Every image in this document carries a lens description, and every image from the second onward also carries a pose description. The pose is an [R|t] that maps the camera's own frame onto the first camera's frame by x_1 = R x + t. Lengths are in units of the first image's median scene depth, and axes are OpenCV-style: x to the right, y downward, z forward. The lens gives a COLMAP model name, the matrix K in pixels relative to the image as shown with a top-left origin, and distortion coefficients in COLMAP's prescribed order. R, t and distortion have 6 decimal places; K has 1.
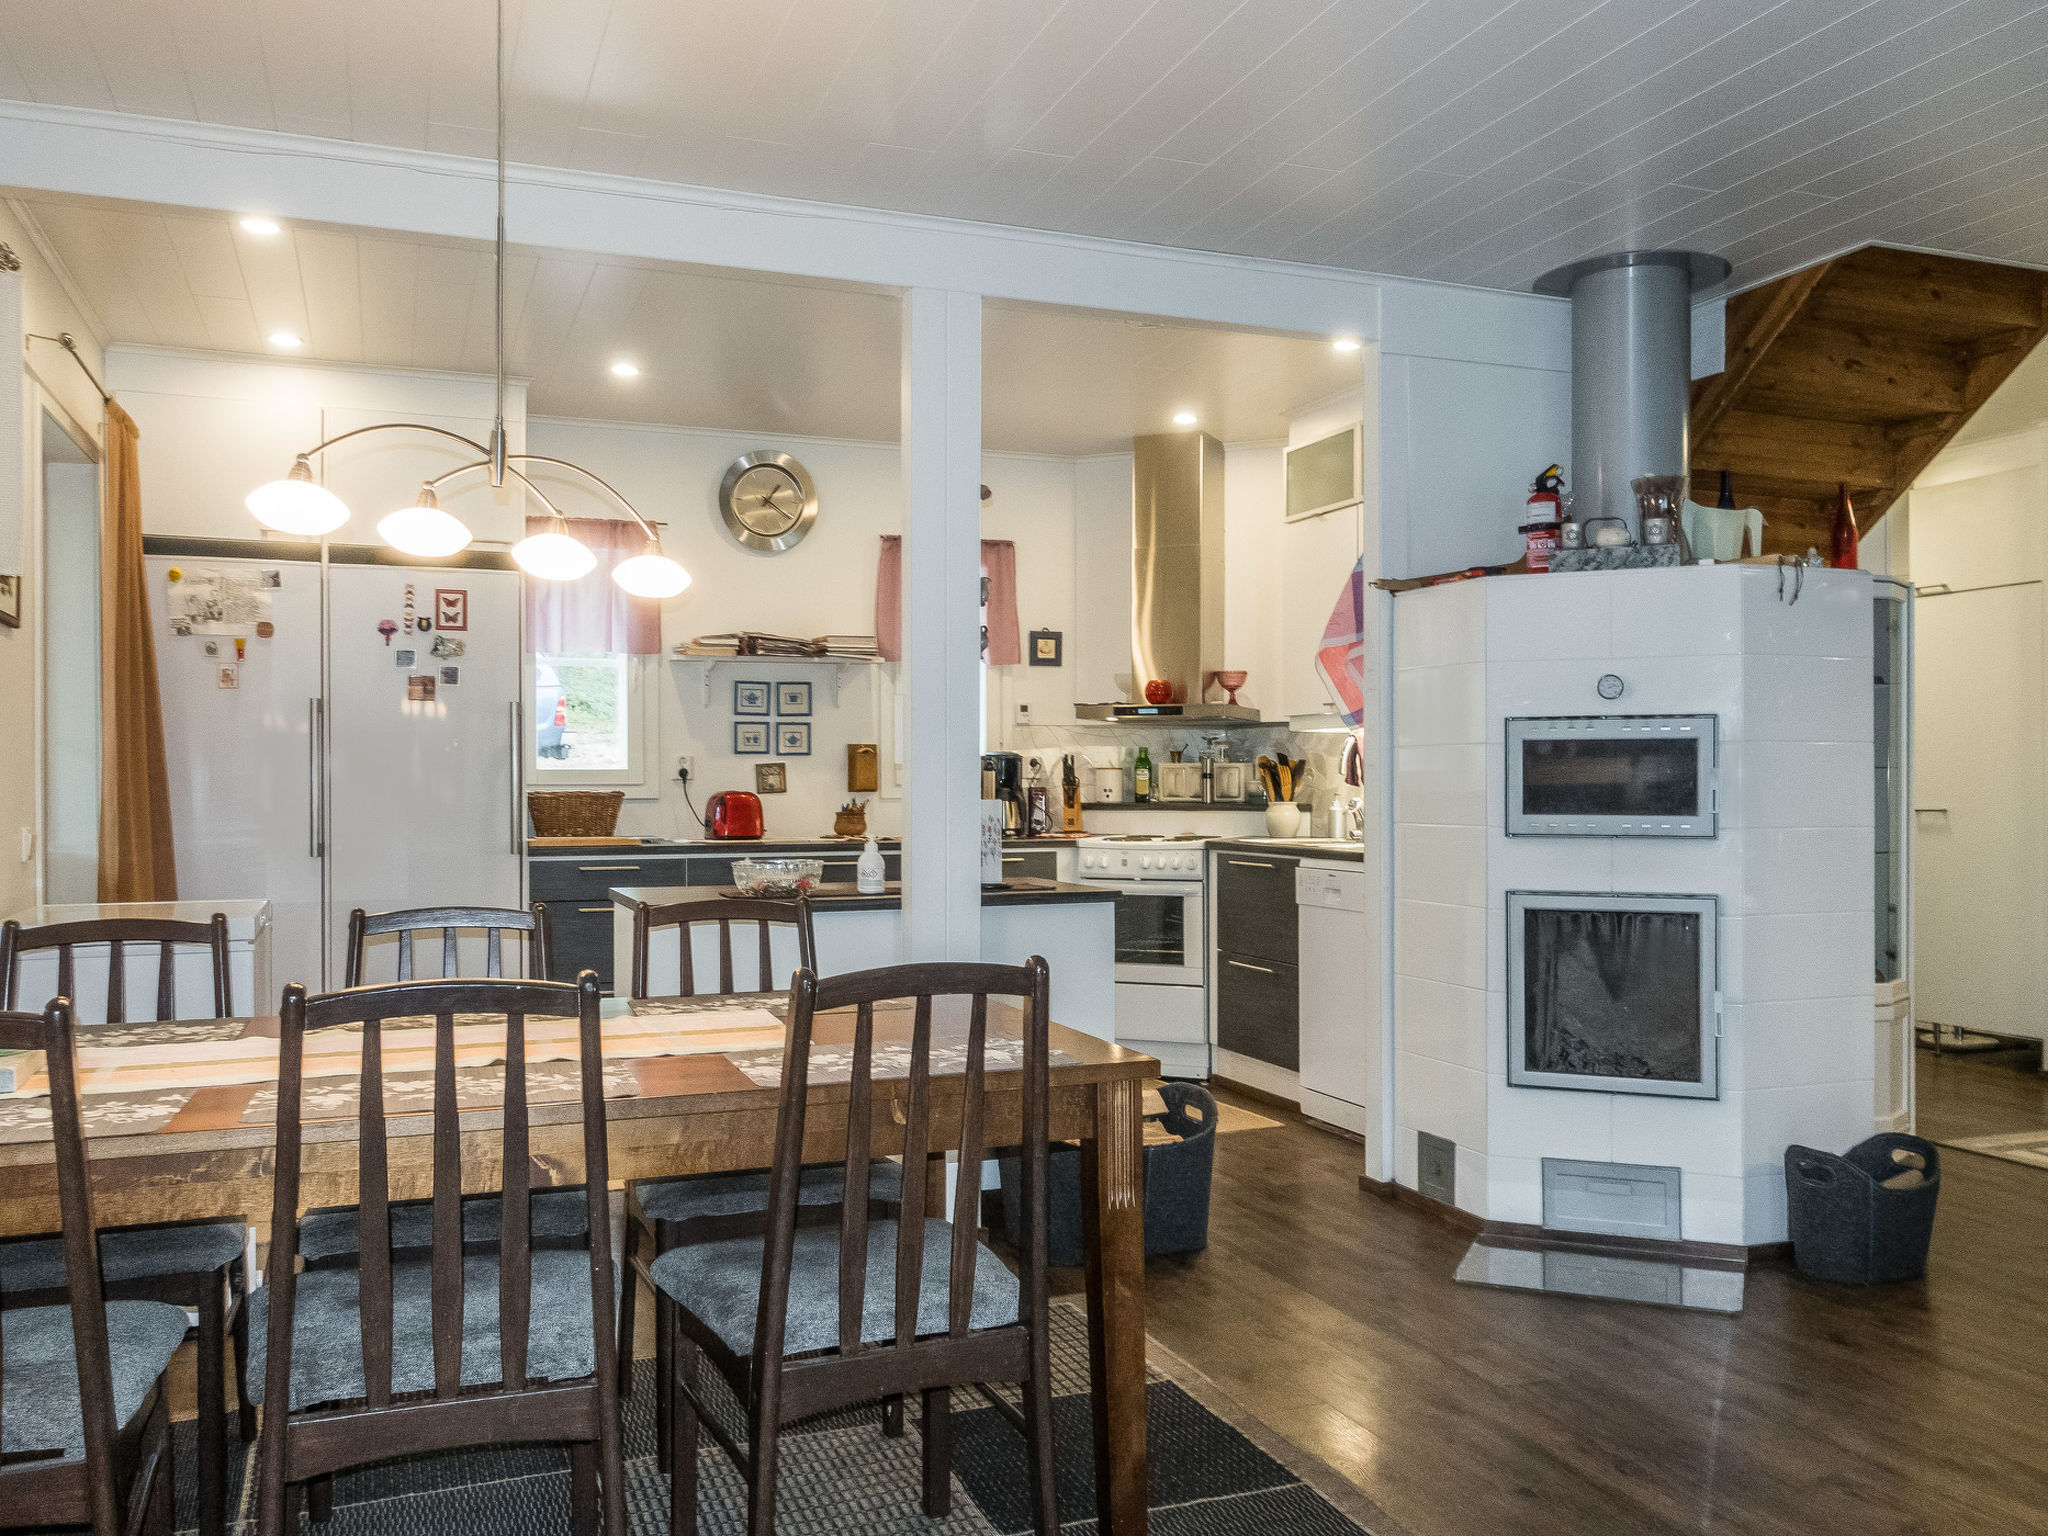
lens RADIAL K [[1634.1, 0, 1024.0], [0, 1634.1, 768.0], [0, 0, 1]] dist [0.000244, -0.002229]
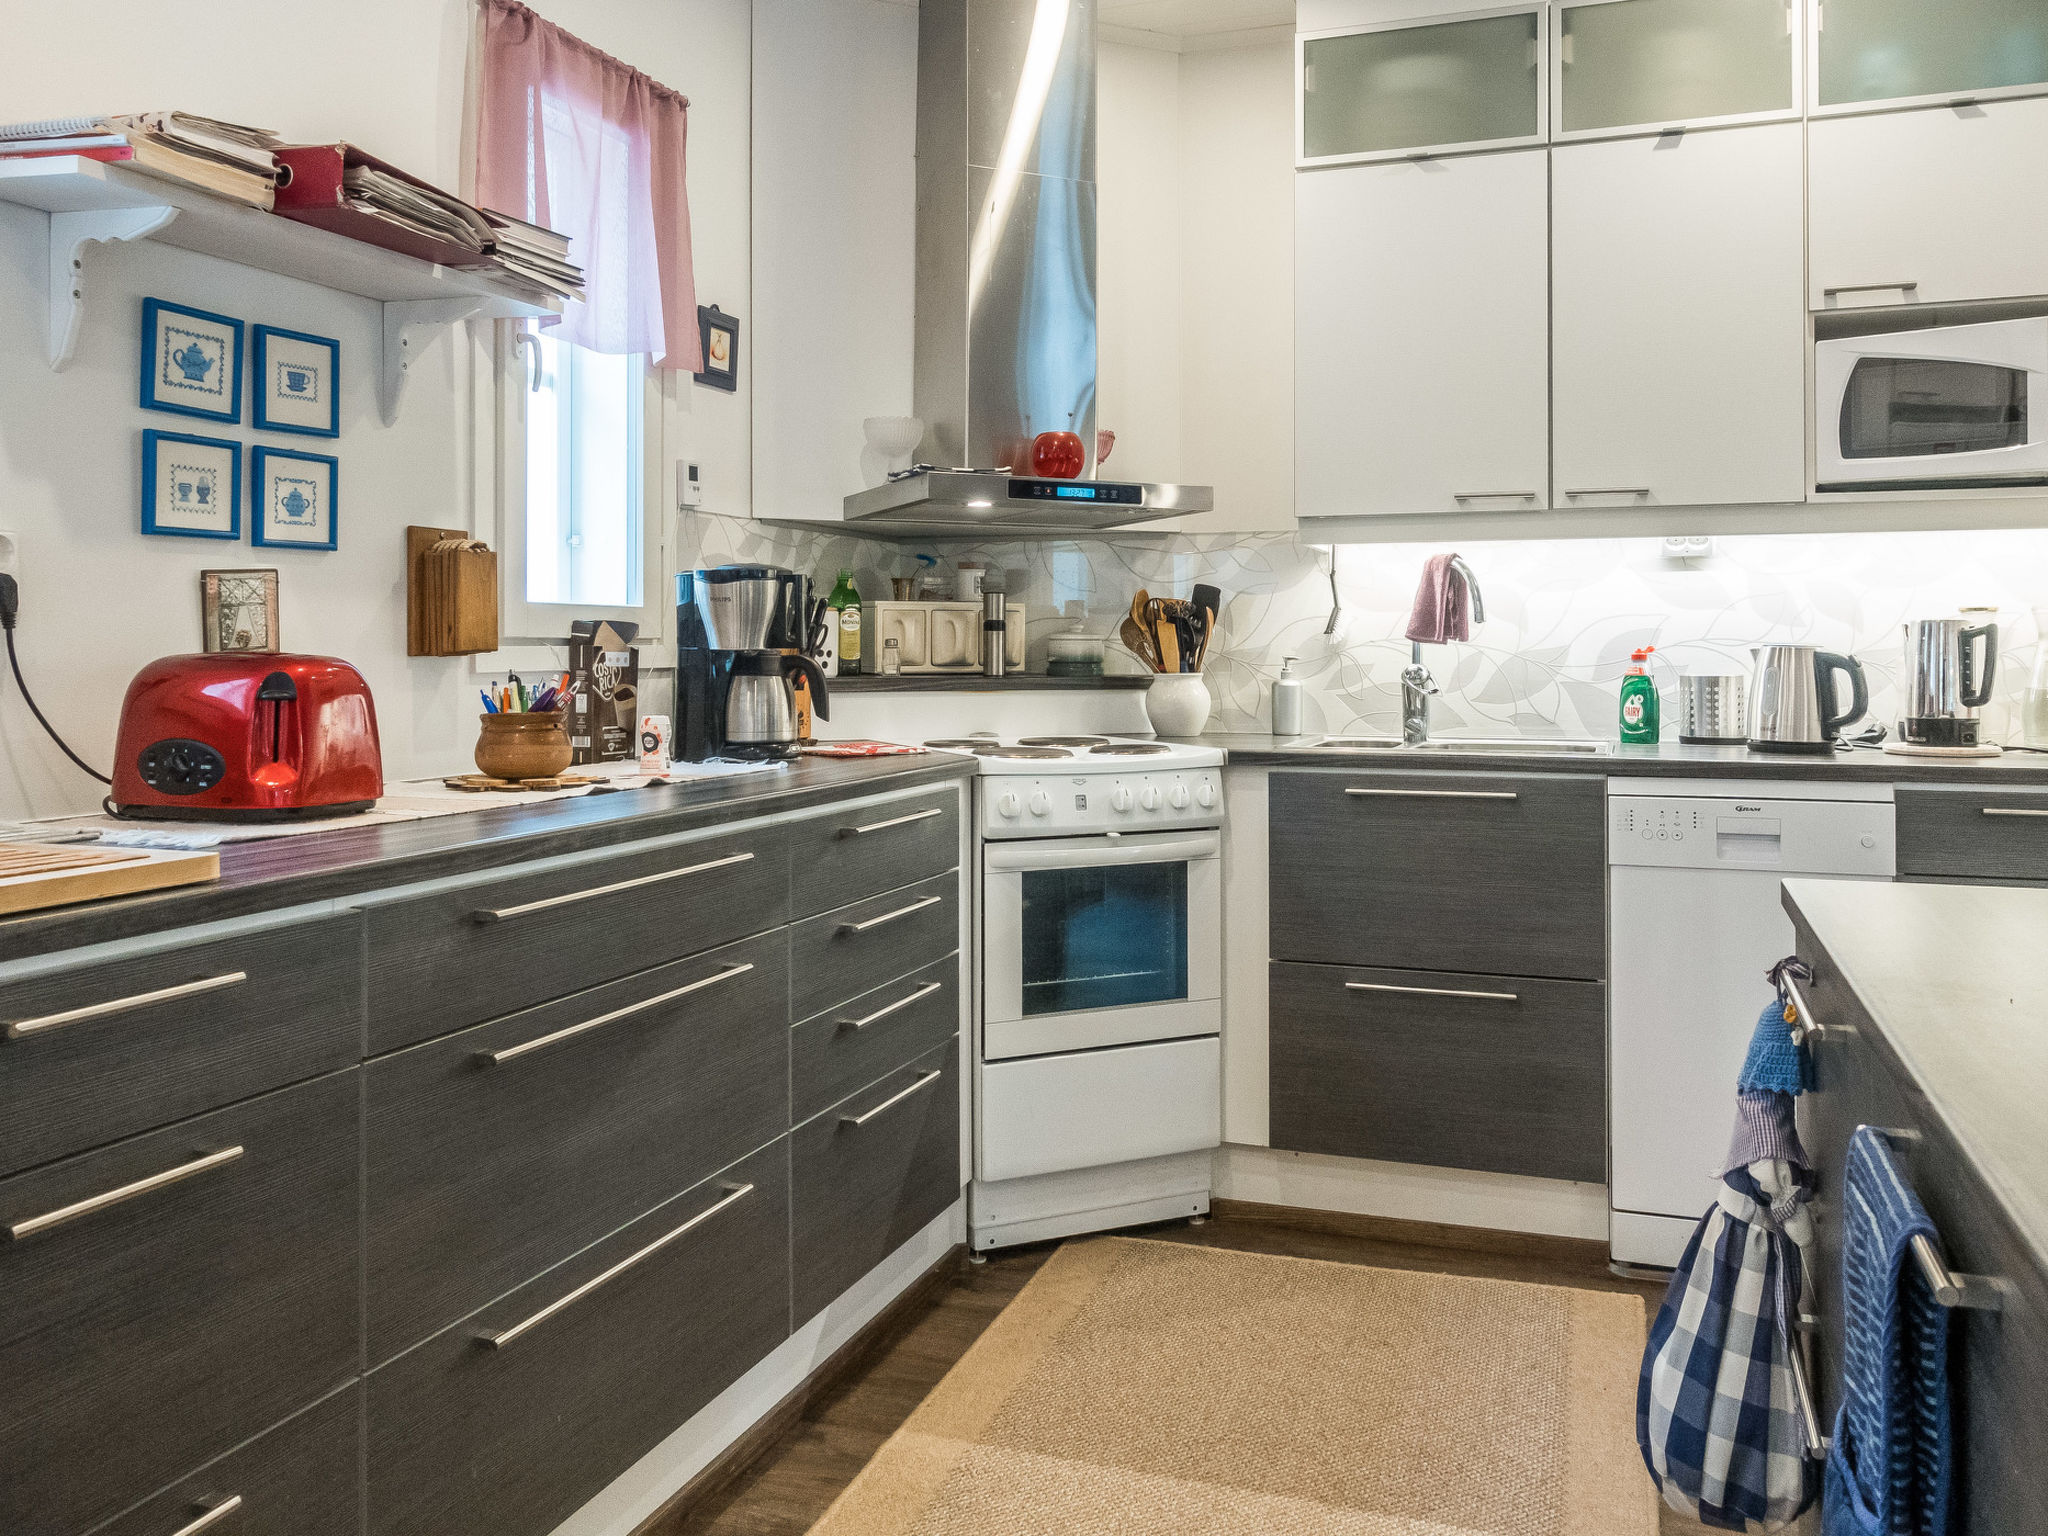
lens RADIAL K [[1617.8, 0, 1027.6], [0, 1617.8, 641.3], [0, 0, 1]] dist [-0.002578, -0.002490]
pose [[0.659522, 0.004641, 0.751671, -0.296572], [-0.009947, 0.999947, 0.002553, 0.009142], [-0.751619, -0.009161, 0.659533, 0.672796]]
